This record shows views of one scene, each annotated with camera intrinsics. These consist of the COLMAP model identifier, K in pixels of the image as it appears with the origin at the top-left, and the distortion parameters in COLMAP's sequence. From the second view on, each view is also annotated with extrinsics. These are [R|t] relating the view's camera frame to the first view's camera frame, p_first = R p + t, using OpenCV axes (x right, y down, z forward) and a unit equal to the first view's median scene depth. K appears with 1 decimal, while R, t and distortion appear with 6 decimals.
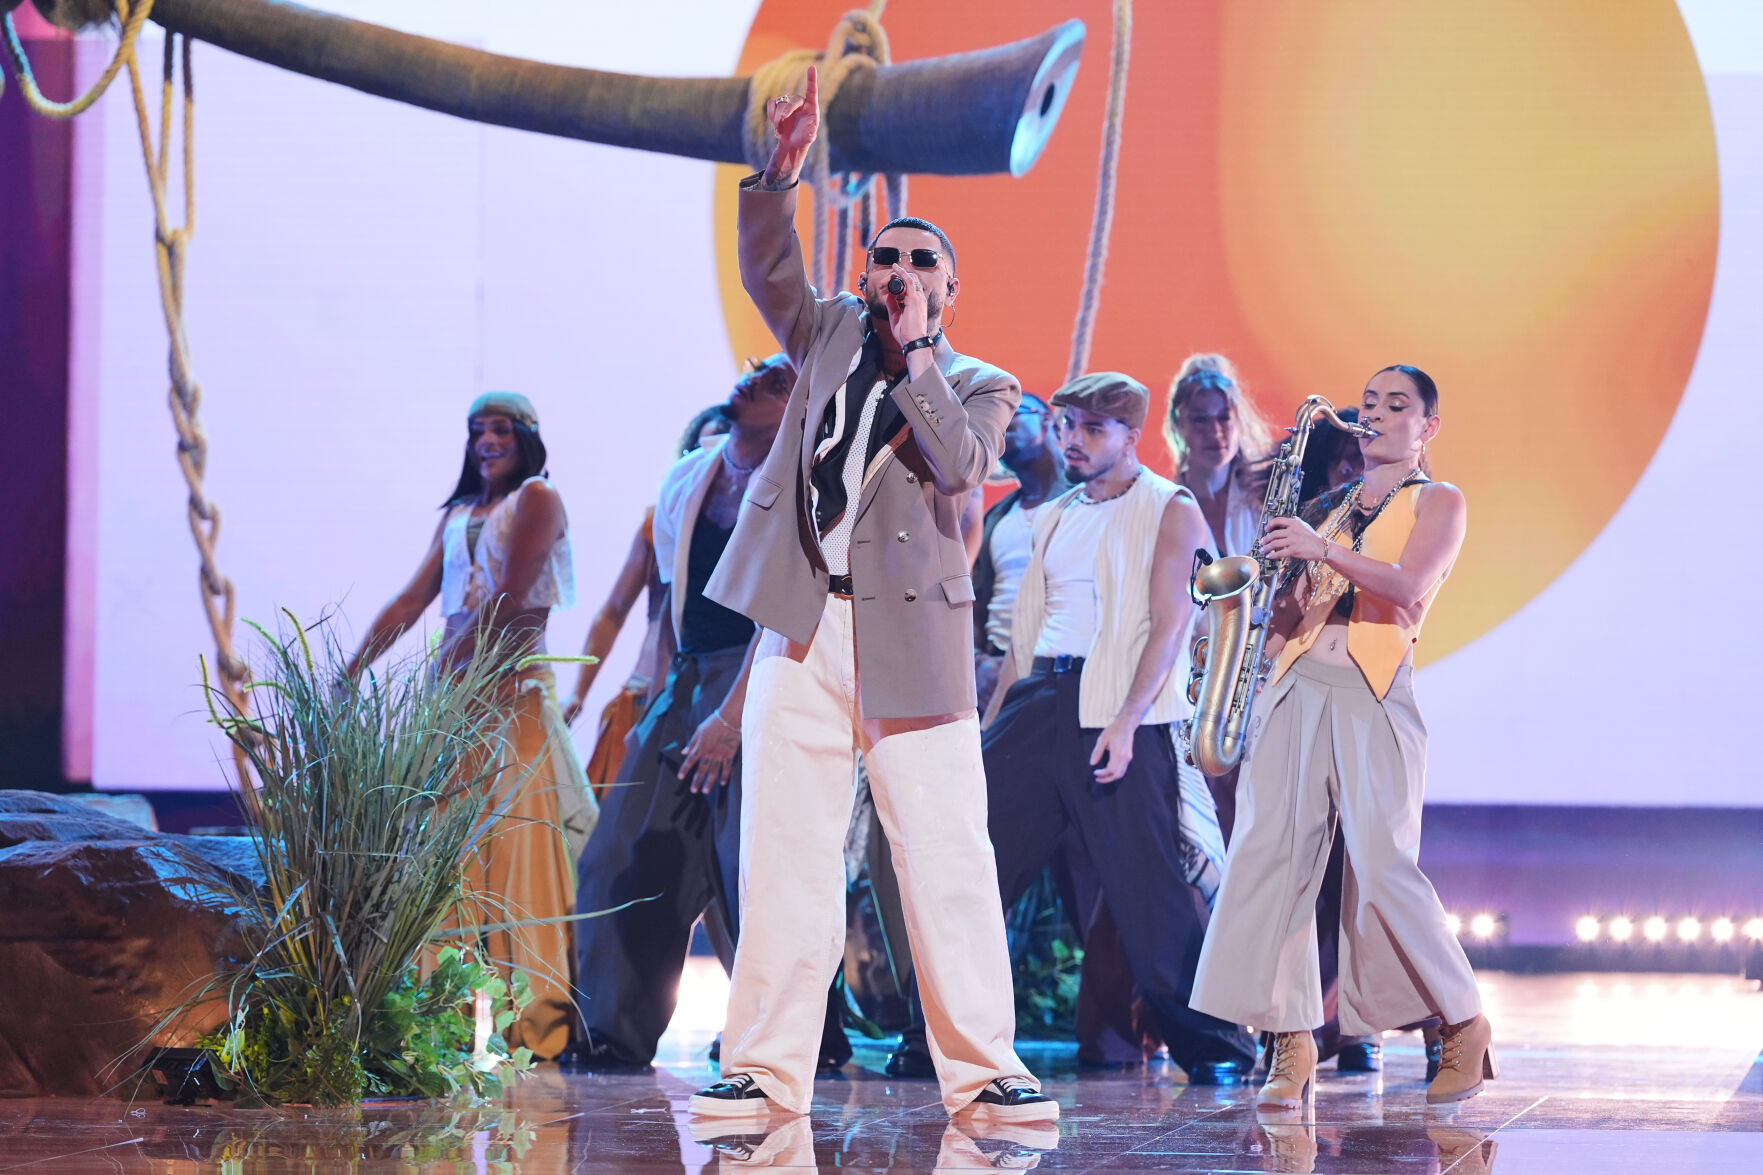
lens RADIAL K [[7116.0, 0, 883.5], [0, 7116.0, 589.8], [0, 0, 1]] dist [-0.452571, 0.000000]
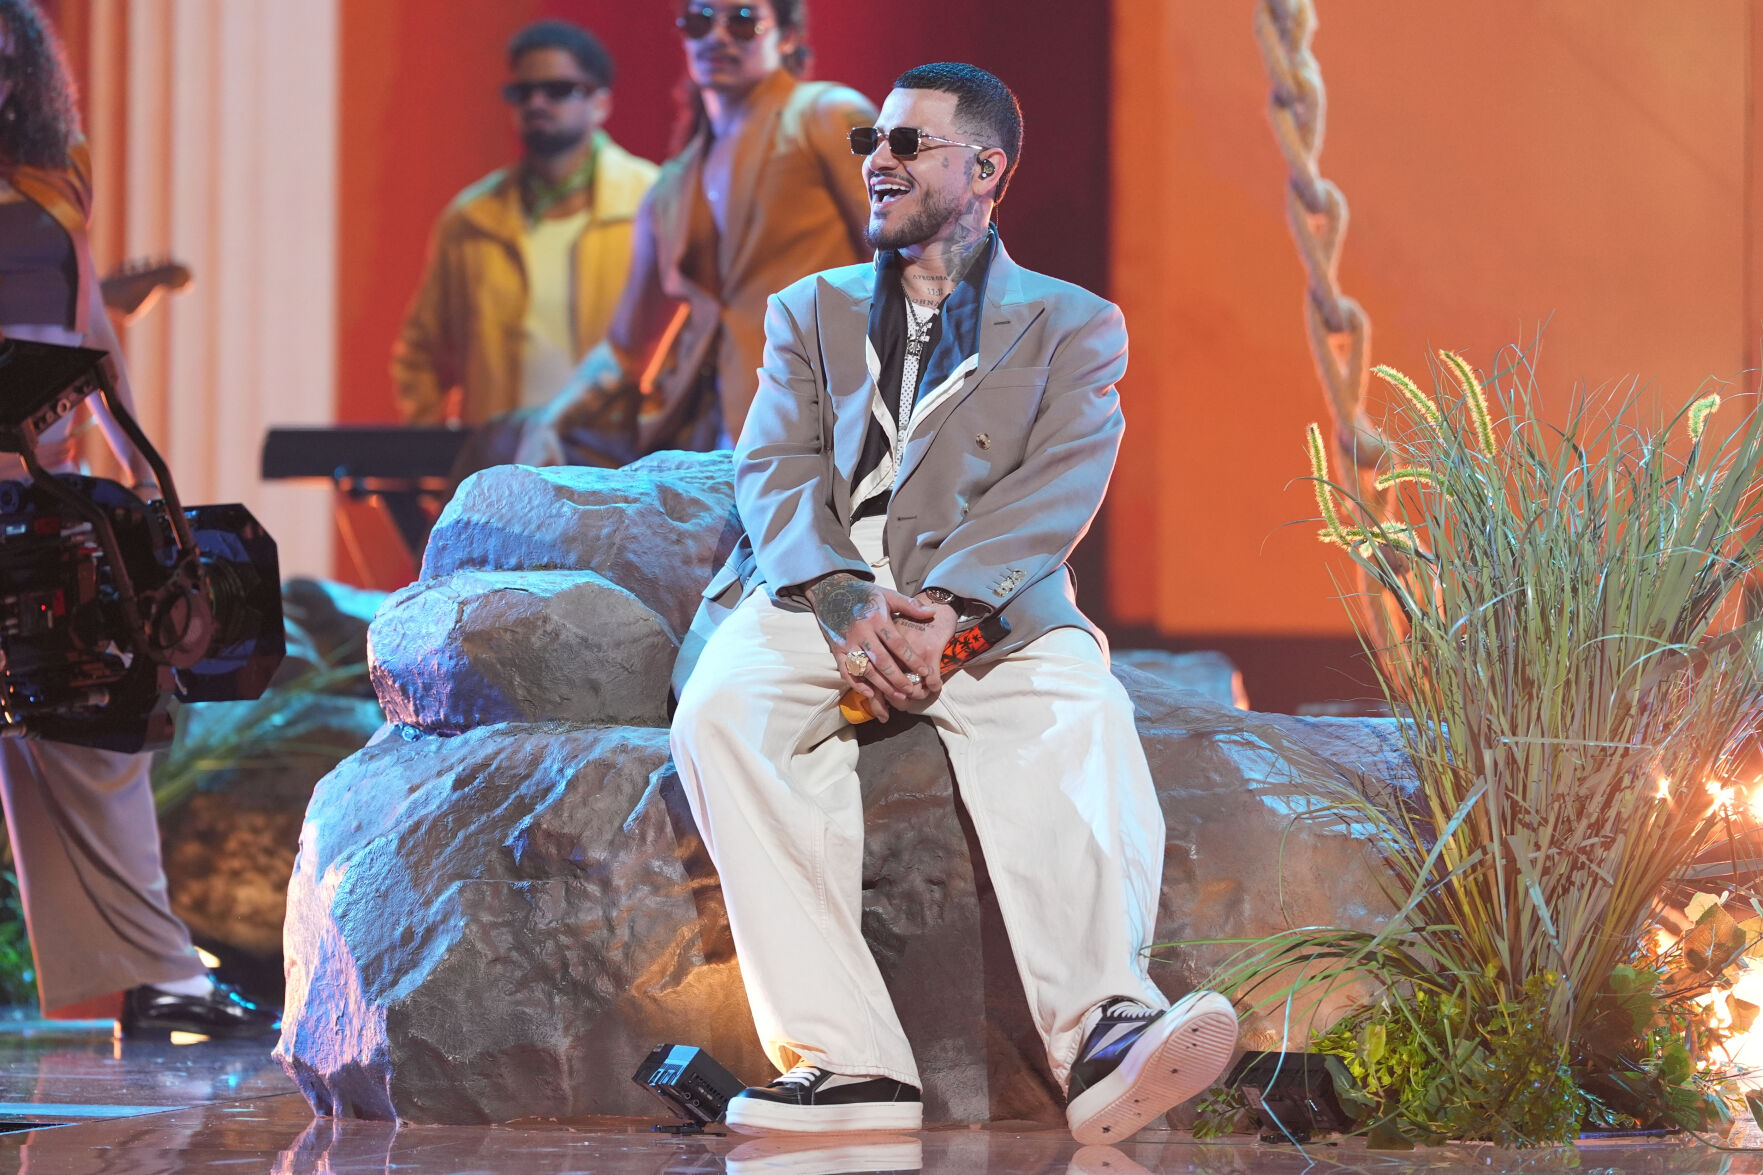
lens RADIAL K [[9963.3, 0, 878.1], [0, 9963.3, 588.2], [0, 0, 1]] dist [0.617871, 0.000000]
pose [[0.989761, -0.007480, -0.142539, -0.007664], [0.009940, 0.999814, 0.016557, 0.008012], [0.142388, -0.017805, 0.989651, 0.110054]]
